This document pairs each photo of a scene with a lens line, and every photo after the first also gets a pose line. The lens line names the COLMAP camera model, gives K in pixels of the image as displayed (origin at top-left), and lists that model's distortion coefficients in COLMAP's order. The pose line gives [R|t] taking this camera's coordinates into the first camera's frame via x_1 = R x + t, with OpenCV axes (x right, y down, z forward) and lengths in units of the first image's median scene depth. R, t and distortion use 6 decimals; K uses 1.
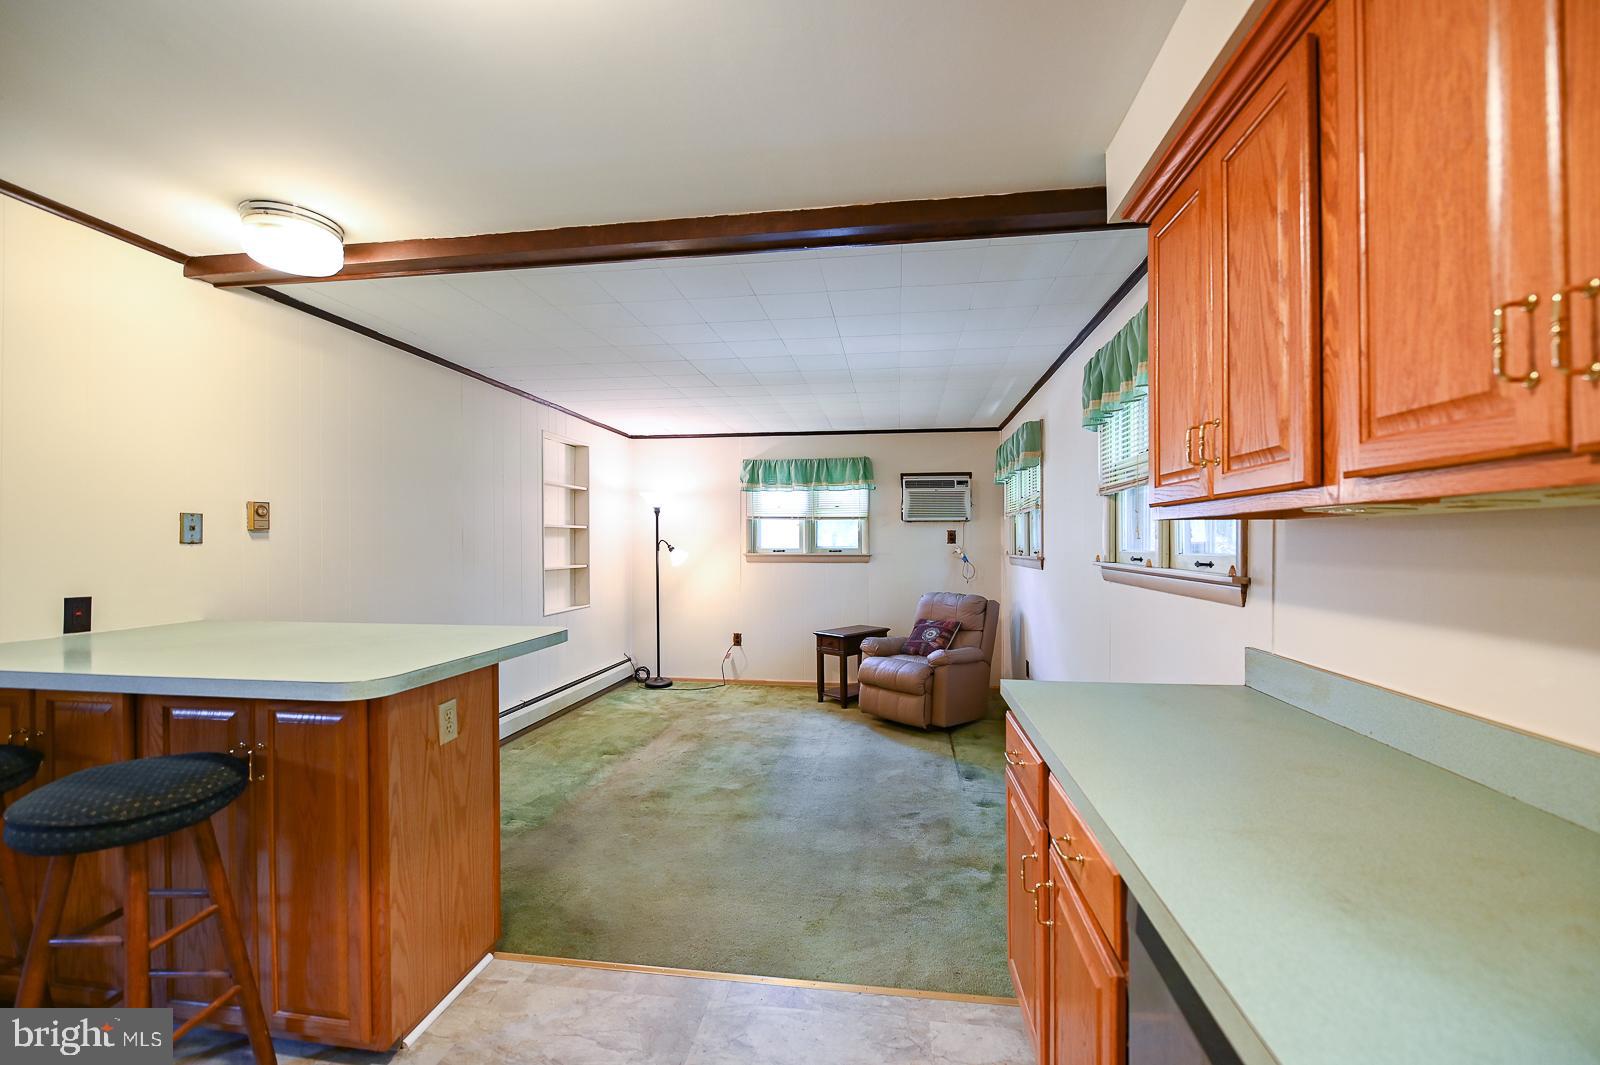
lens RADIAL K [[640.6, 0, 806.0], [0, 640.6, 542.6], [0, 0, 1]] dist [-0.005592, -0.000939]
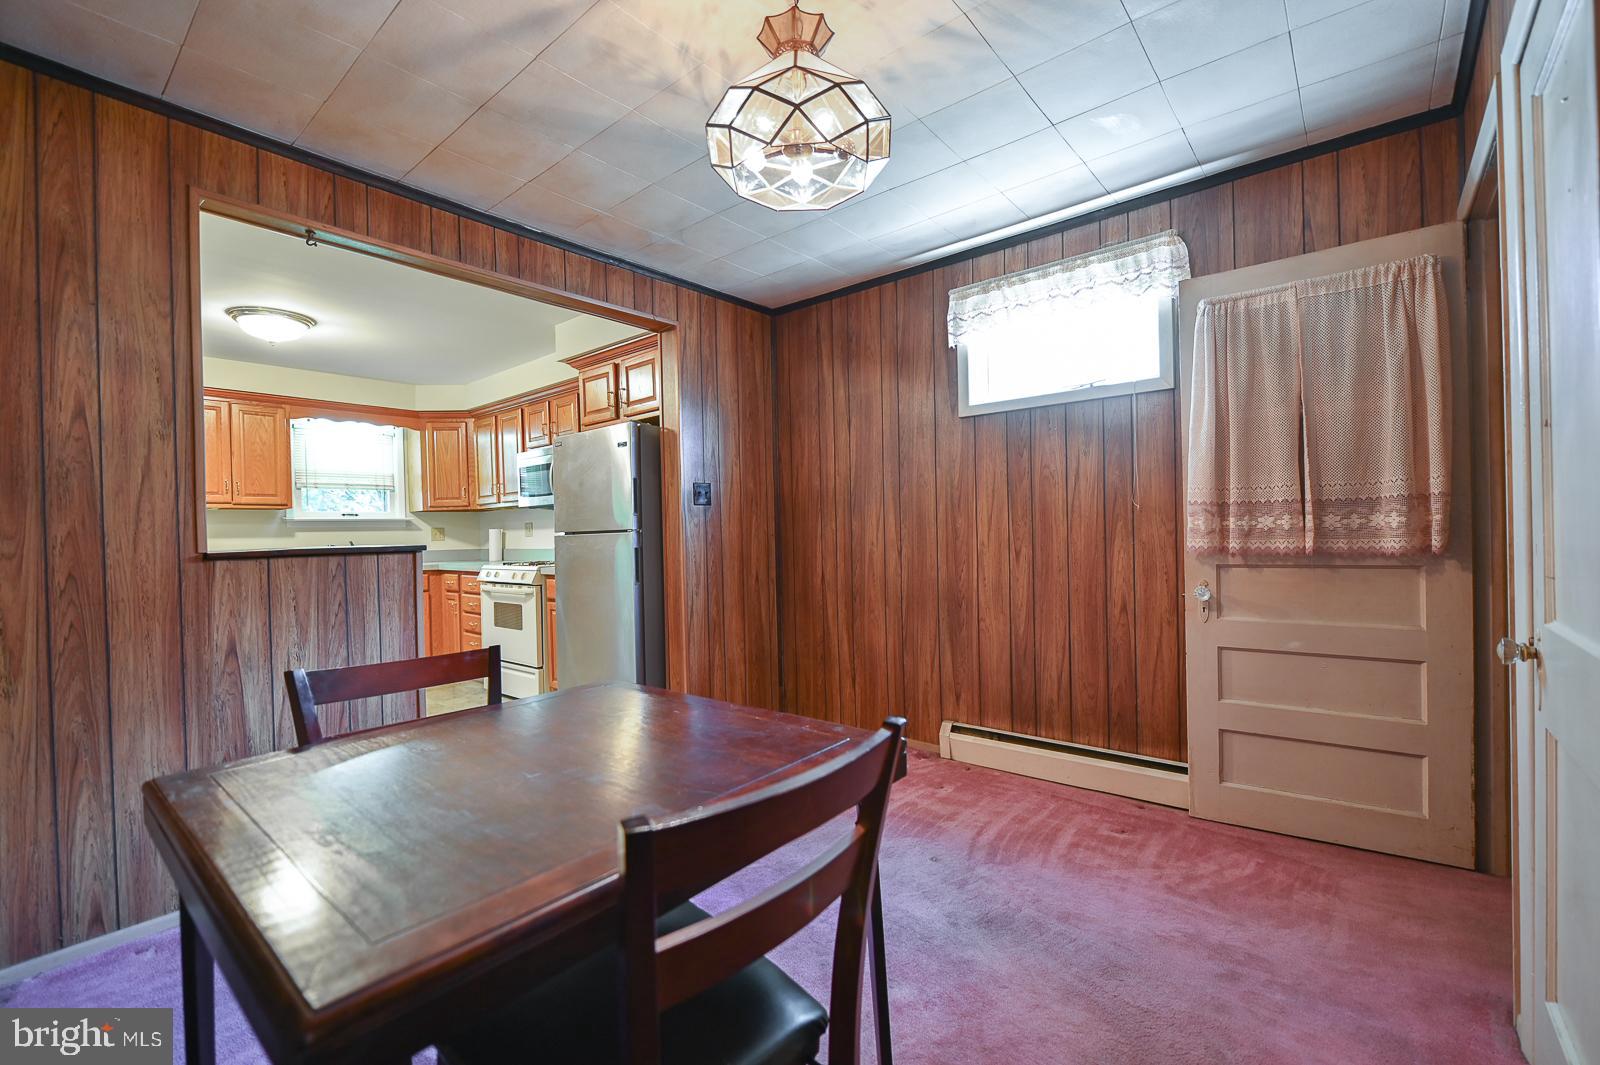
lens RADIAL K [[672.6, 0, 804.7], [0, 672.6, 537.4], [0, 0, 1]] dist [-0.010048, -0.000641]
pose [[-0.850991, 0.019637, 0.524813, -0.874779], [0.025805, 0.999657, 0.004440, 0.040023], [-0.524546, 0.017321, -0.851206, 0.427756]]
